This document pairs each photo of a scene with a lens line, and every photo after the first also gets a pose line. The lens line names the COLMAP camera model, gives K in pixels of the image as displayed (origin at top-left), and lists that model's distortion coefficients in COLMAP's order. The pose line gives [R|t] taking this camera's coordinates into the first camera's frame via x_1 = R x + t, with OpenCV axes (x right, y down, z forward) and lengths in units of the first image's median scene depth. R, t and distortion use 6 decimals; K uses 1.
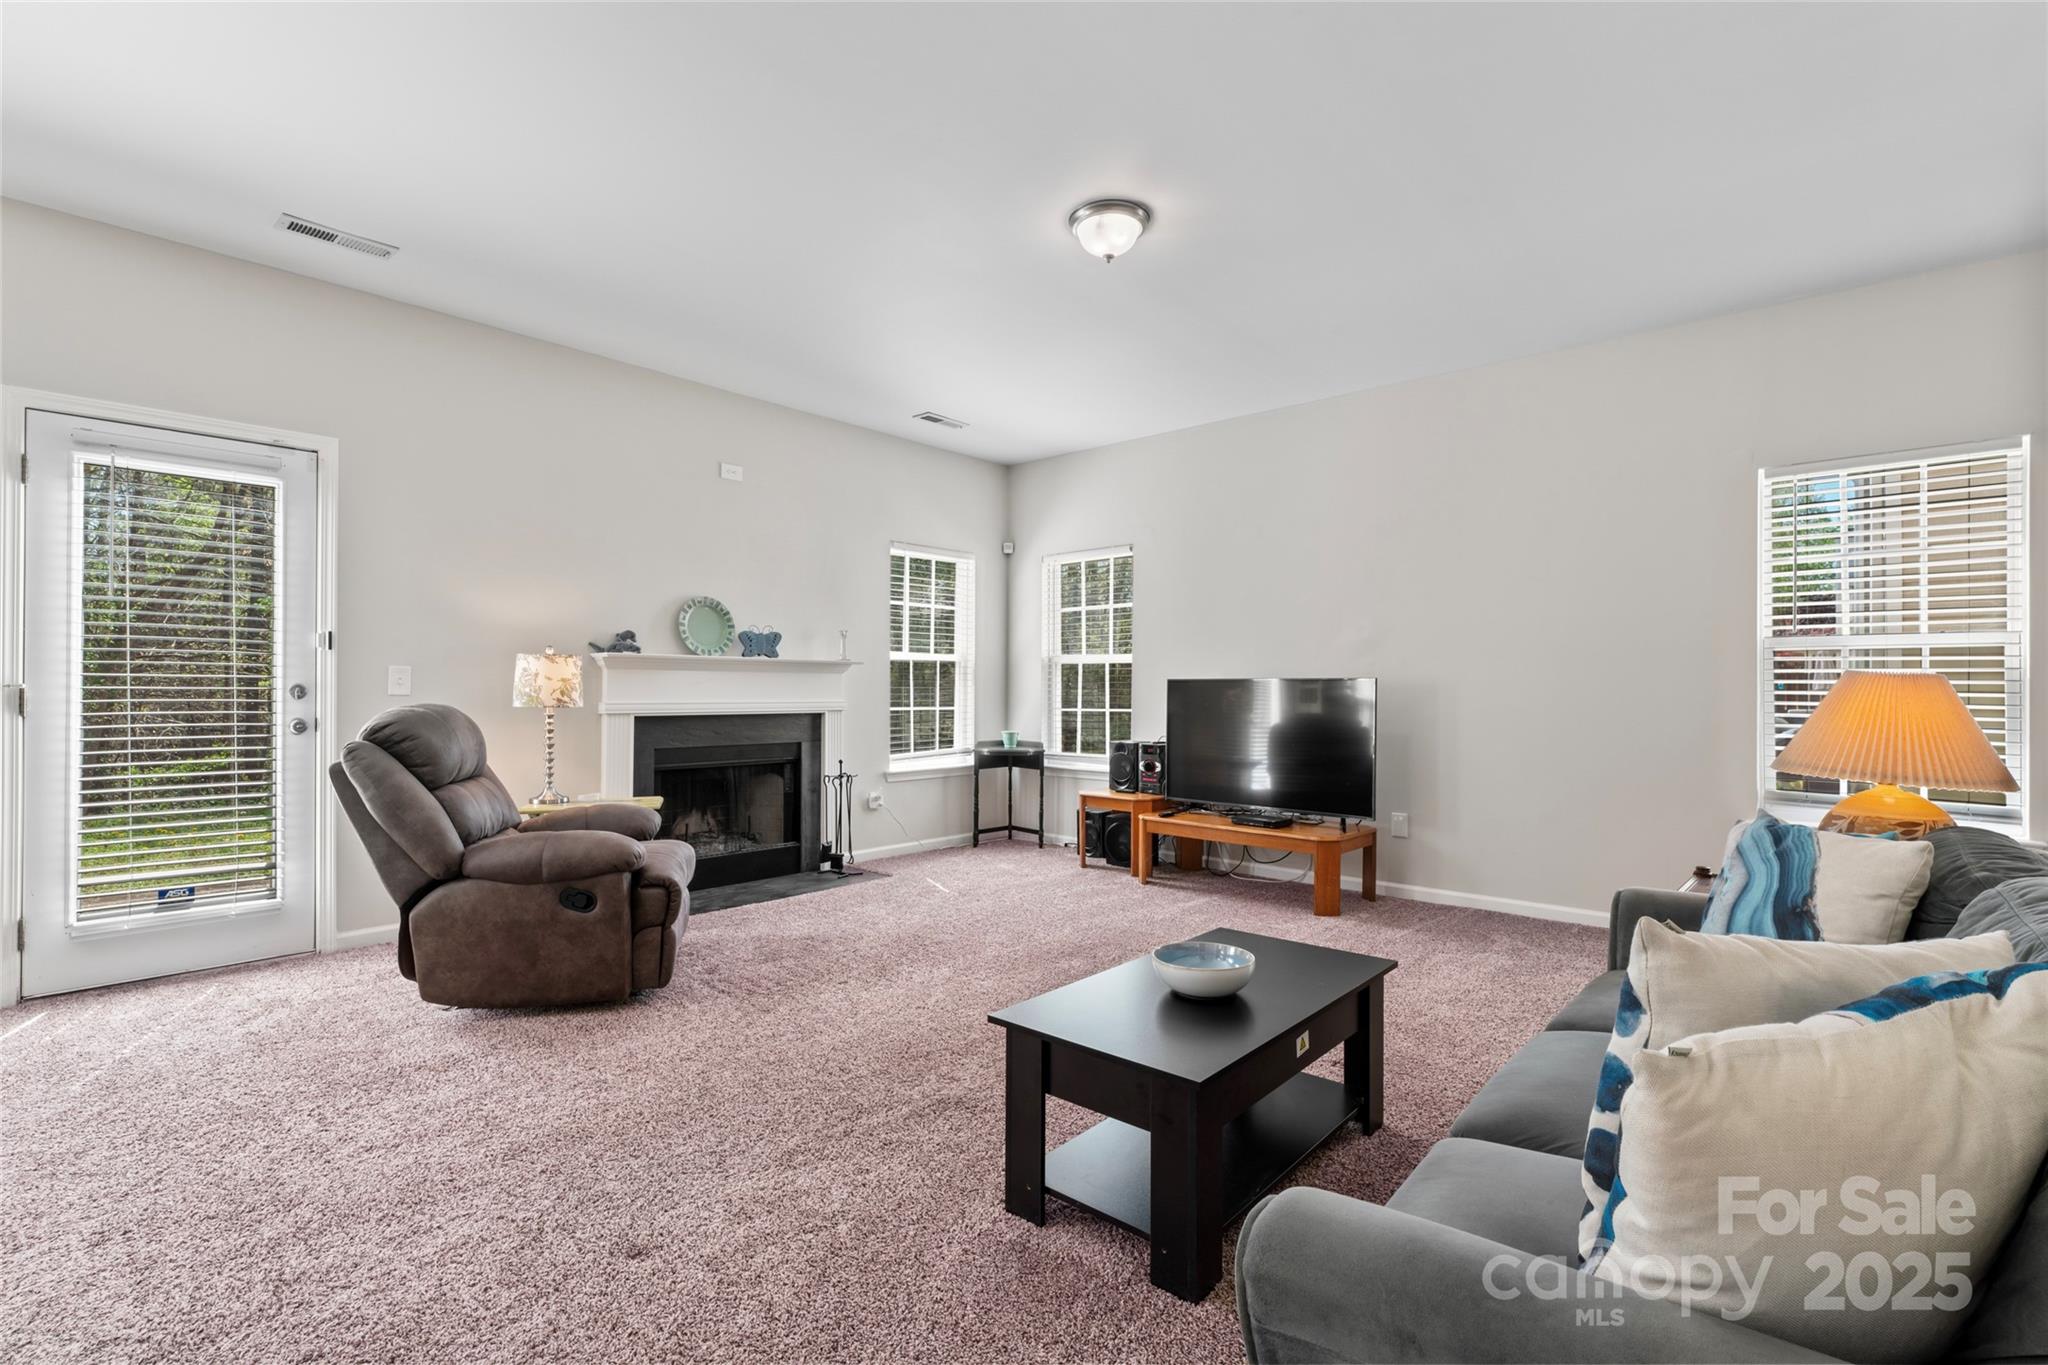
lens RADIAL K [[919.6, 0, 1018.4], [0, 919.6, 683.9], [0, 0, 1]] dist [-0.004265, 0.001487]
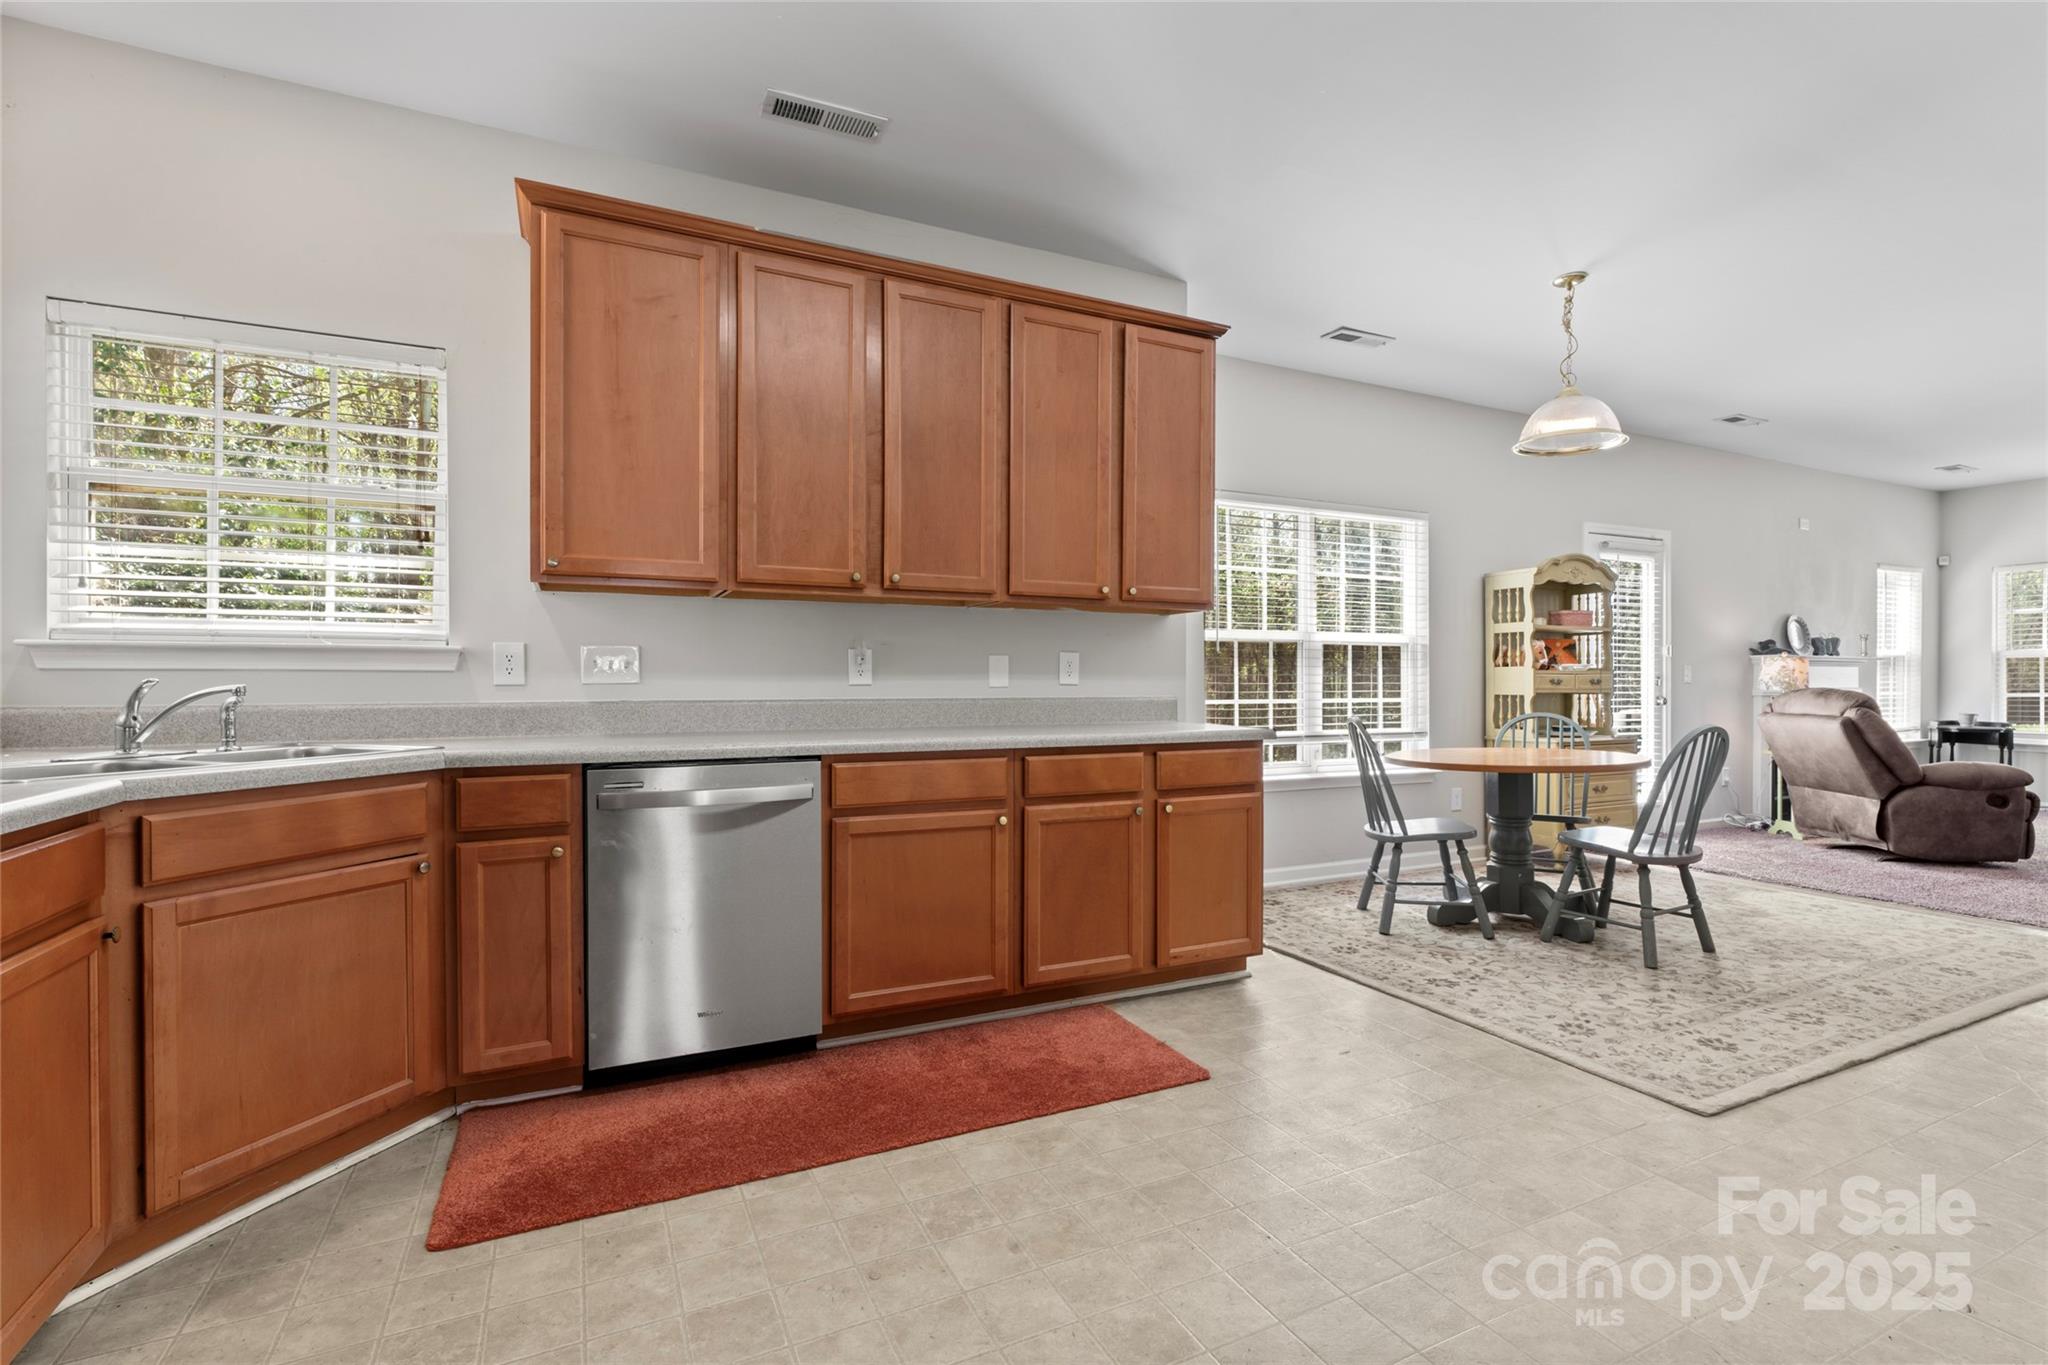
lens RADIAL K [[919.6, 0, 1022.3], [0, 919.6, 684.4], [0, 0, 1]] dist [-0.004265, 0.001487]
pose [[0.926782, -0.000070, -0.375599, -0.887699], [0.004761, 0.999922, 0.011561, -0.007383], [0.375569, -0.012503, 0.926710, -0.744528]]
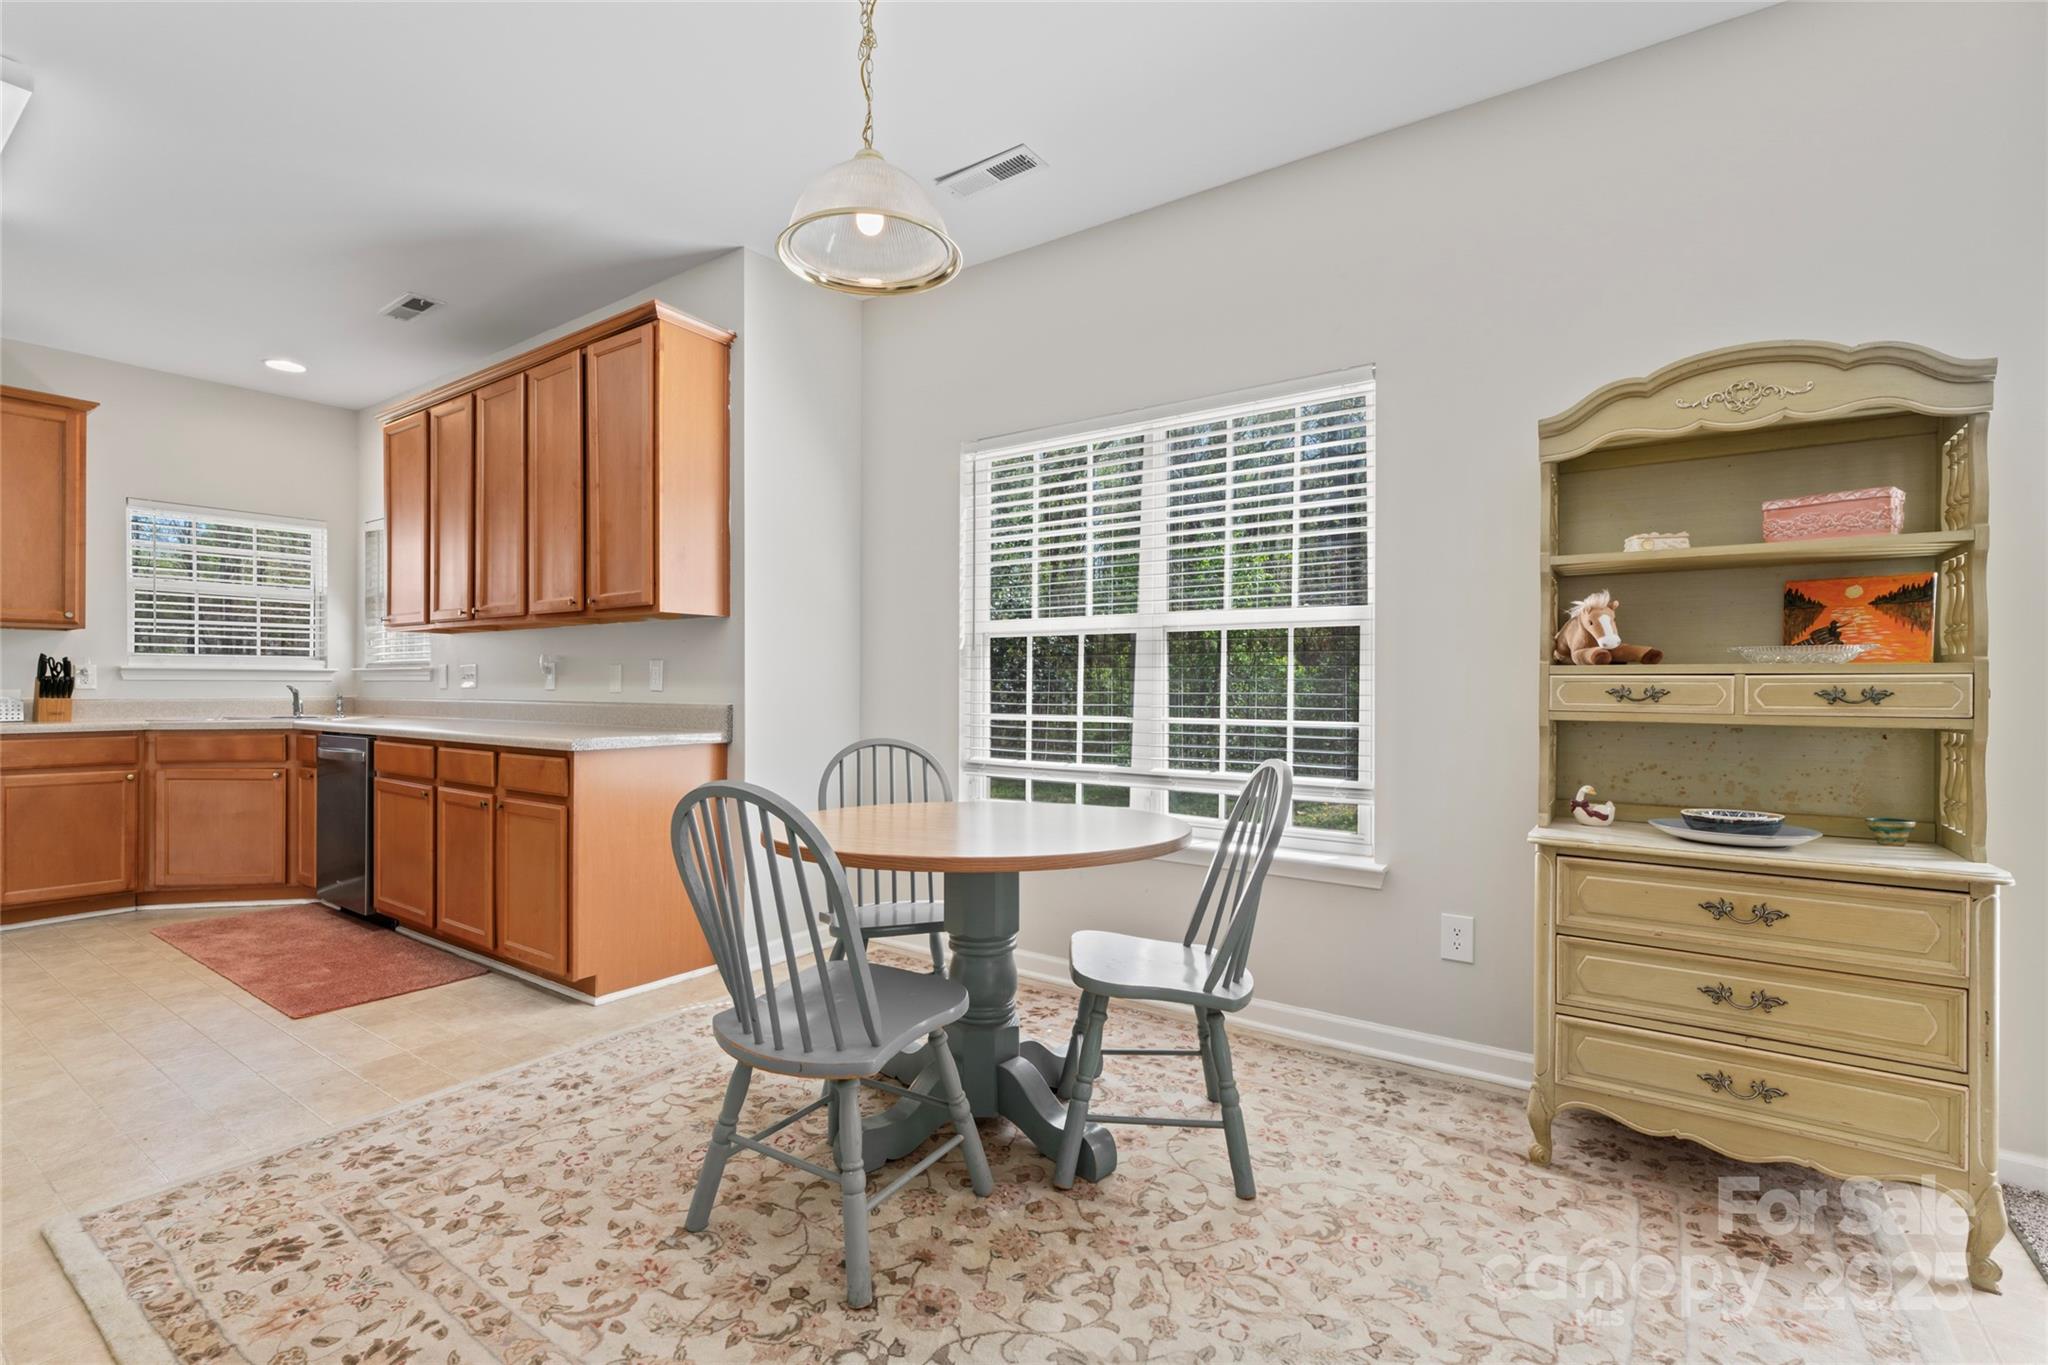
lens RADIAL K [[919.6, 0, 1015.2], [0, 919.6, 688.8], [0, 0, 1]] dist [-0.004265, 0.001487]
pose [[0.123185, 0.001812, -0.992382, -0.346506], [0.006414, 0.999976, 0.002622, -0.000744], [0.992363, -0.006689, 0.123170, 0.122083]]
